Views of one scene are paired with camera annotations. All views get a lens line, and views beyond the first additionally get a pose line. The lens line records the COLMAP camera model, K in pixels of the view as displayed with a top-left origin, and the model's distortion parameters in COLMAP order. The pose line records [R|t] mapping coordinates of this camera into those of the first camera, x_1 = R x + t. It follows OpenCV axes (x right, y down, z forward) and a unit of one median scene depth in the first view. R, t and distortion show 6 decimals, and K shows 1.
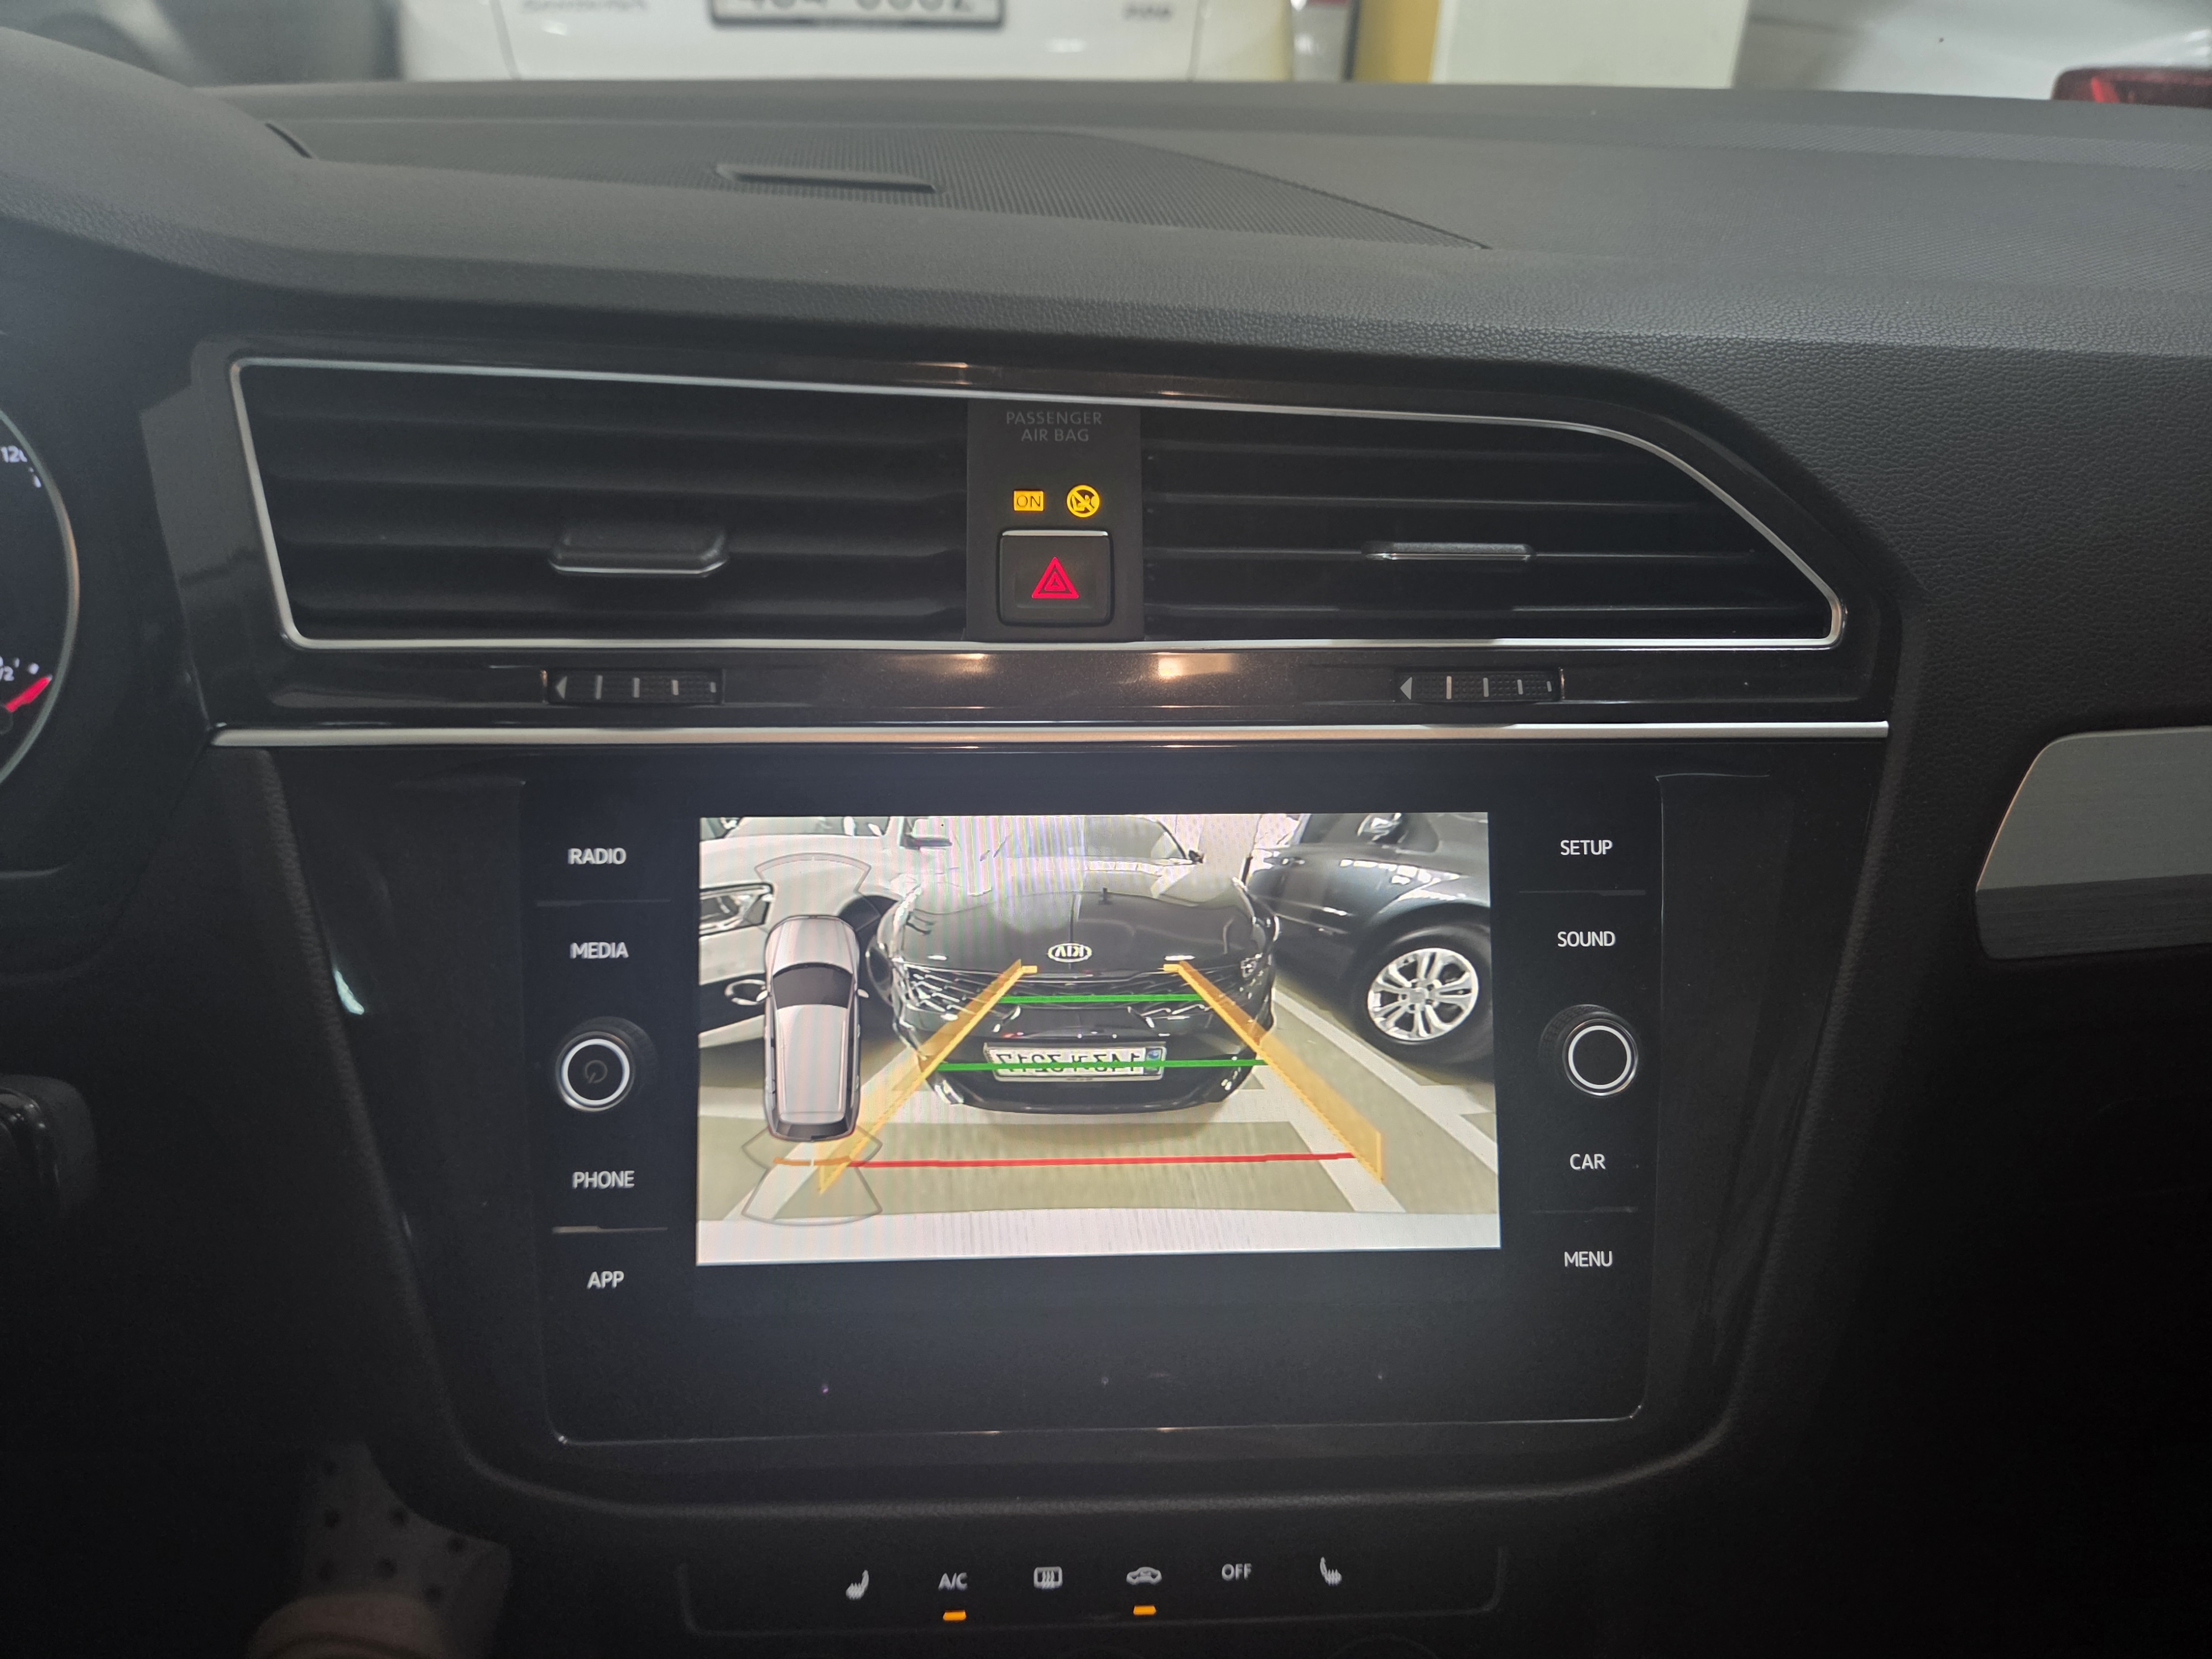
lens RADIAL K [[1508.7, 0, 1107.7], [0, 1508.7, 831.0], [0, 0, 1]] dist [0.063434, -0.063001]
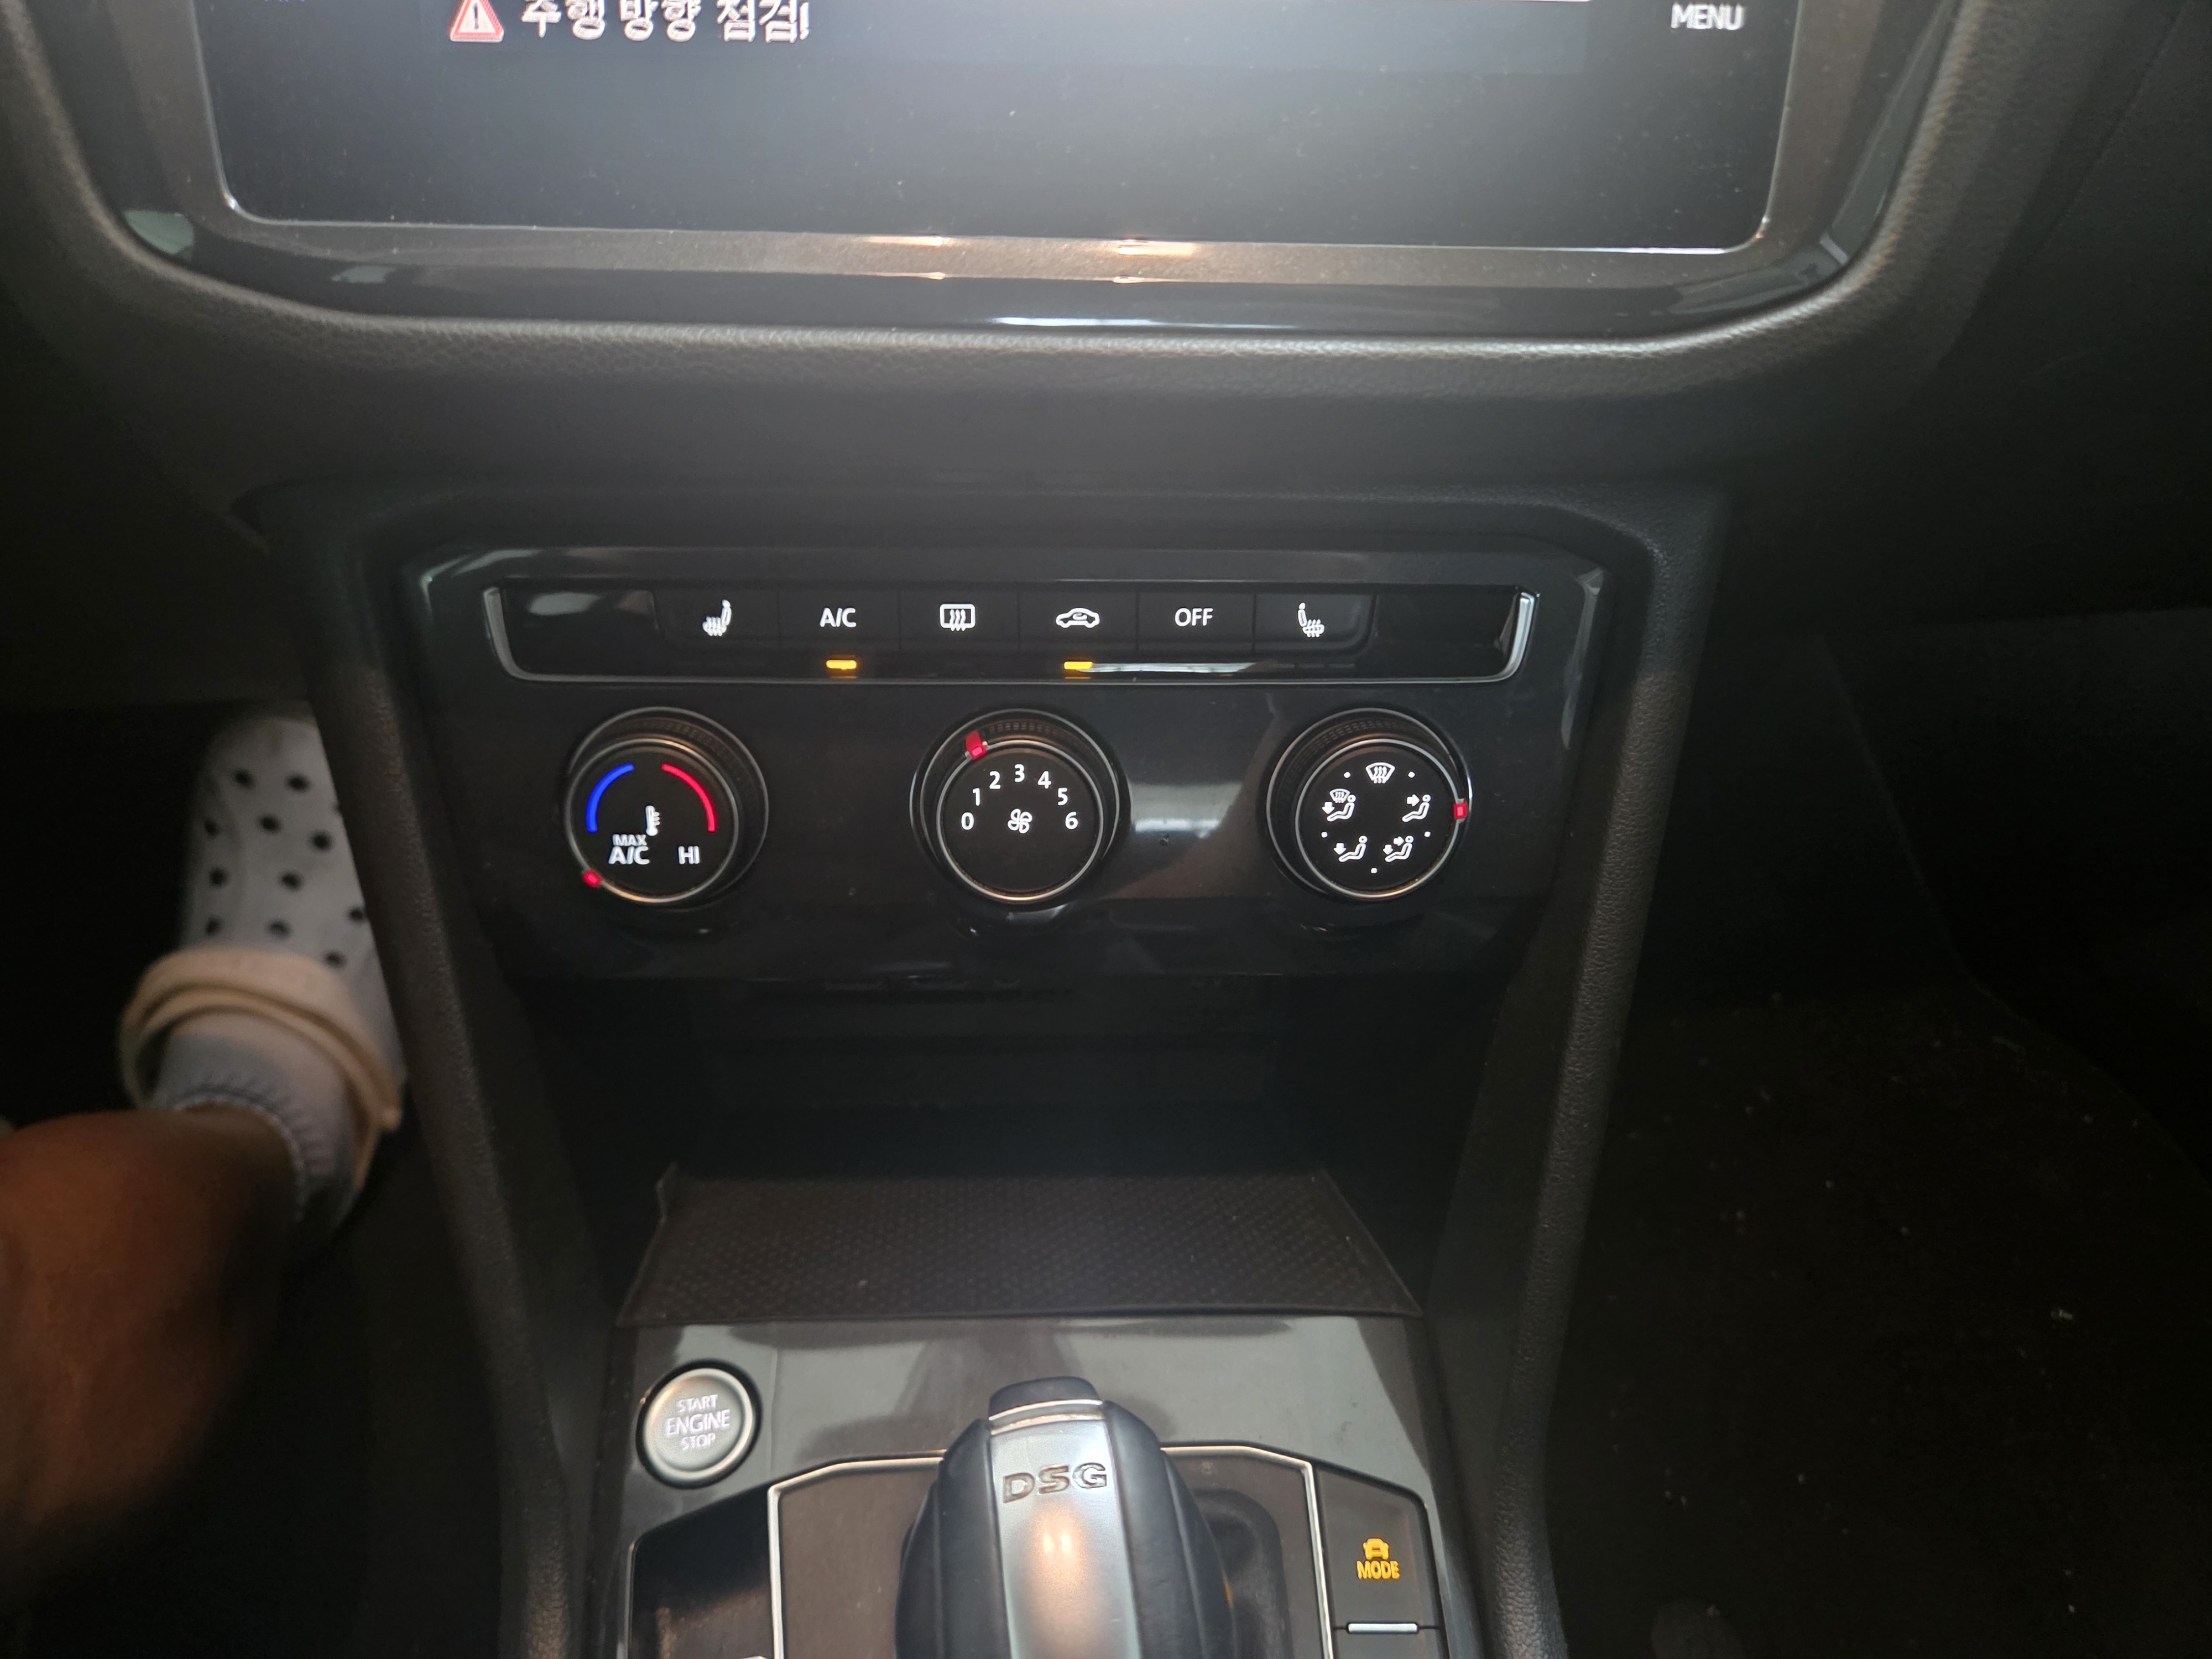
lens RADIAL K [[1528.2, 0, 1105.7], [0, 1528.2, 835.2], [0, 0, 1]] dist [0.041327, -0.092868]
pose [[0.999725, 0.013591, 0.019100, 0.028974], [-0.017577, 0.973696, 0.227174, 0.490539], [-0.015510, -0.227447, 0.973667, 0.228378]]
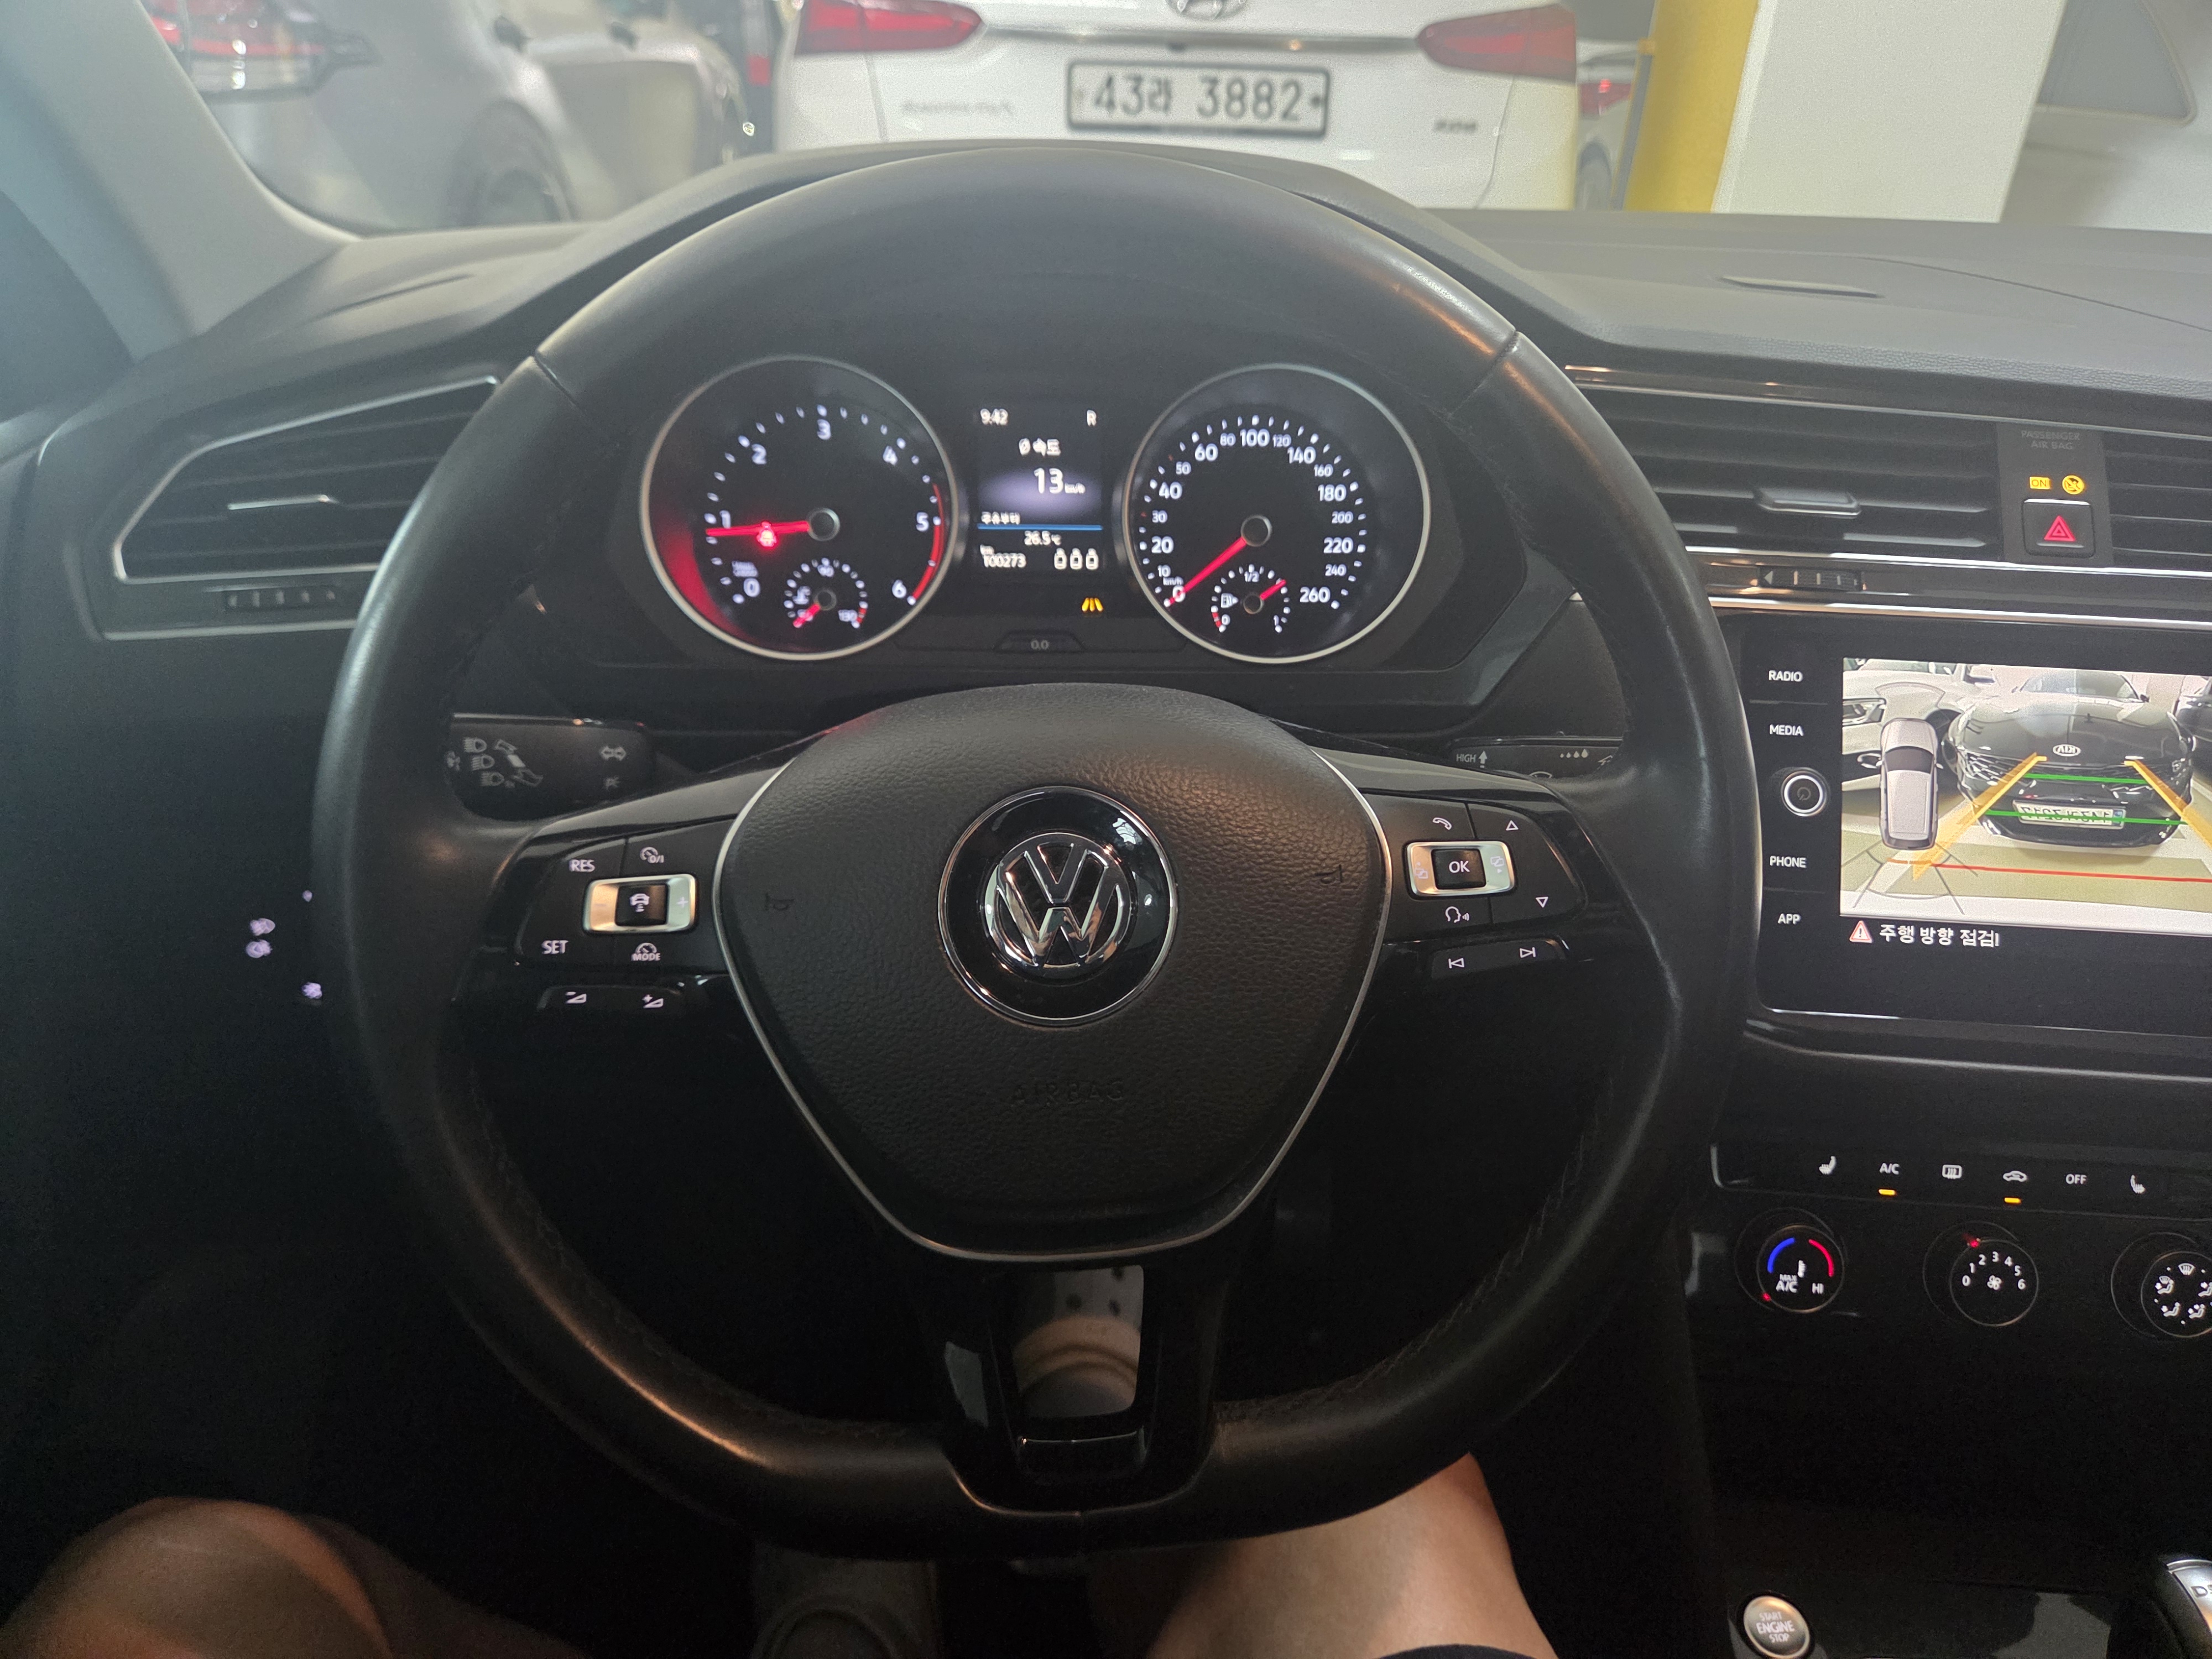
lens RADIAL K [[1508.7, 0, 1107.7], [0, 1508.7, 831.0], [0, 0, 1]] dist [0.063434, -0.063001]
pose [[0.995751, 0.062086, -0.068010, -0.959199], [-0.065192, 0.996882, -0.044450, 0.313948], [0.065039, 0.048695, 0.996694, -0.749266]]
